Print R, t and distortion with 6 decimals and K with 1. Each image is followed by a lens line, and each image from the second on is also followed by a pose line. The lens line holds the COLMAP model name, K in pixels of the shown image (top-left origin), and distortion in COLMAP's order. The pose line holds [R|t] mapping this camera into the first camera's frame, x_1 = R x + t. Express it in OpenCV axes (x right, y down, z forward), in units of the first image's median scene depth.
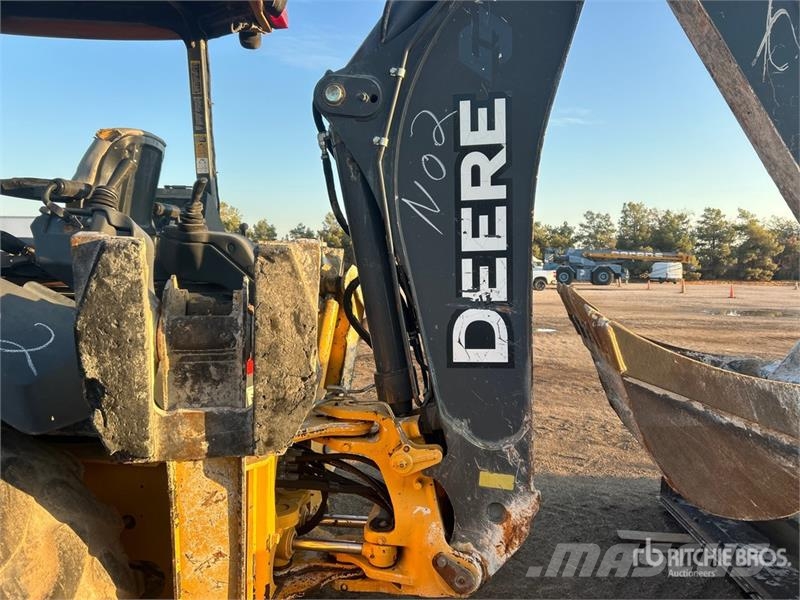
lens RADIAL K [[632.7, 0, 403.1], [0, 632.7, 298.3], [0, 0, 1]] dist [0.049943, -0.057772]
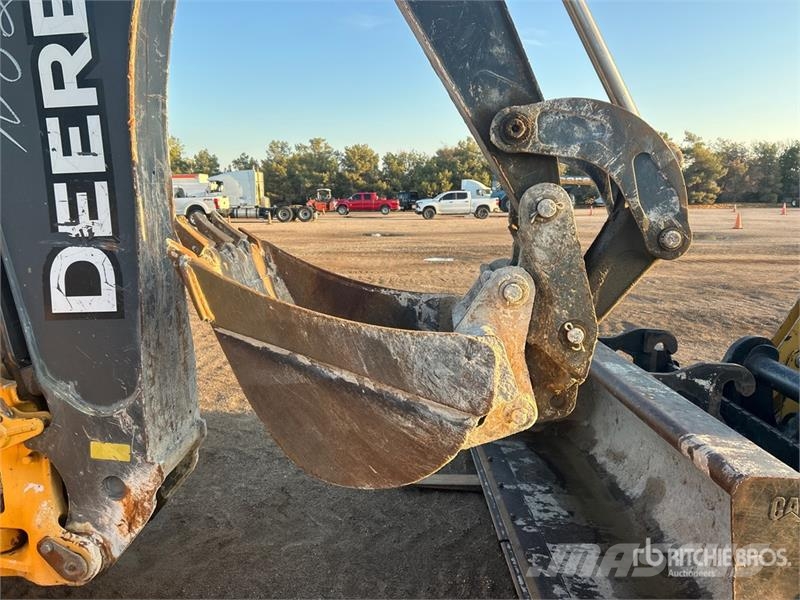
lens RADIAL K [[632.7, 0, 403.1], [0, 632.7, 298.3], [0, 0, 1]] dist [0.049943, -0.057772]
pose [[0.998091, -0.027048, 0.055529, 0.487102], [0.020835, 0.993760, 0.109578, 0.002033], [-0.058147, -0.108211, 0.992426, 0.163041]]
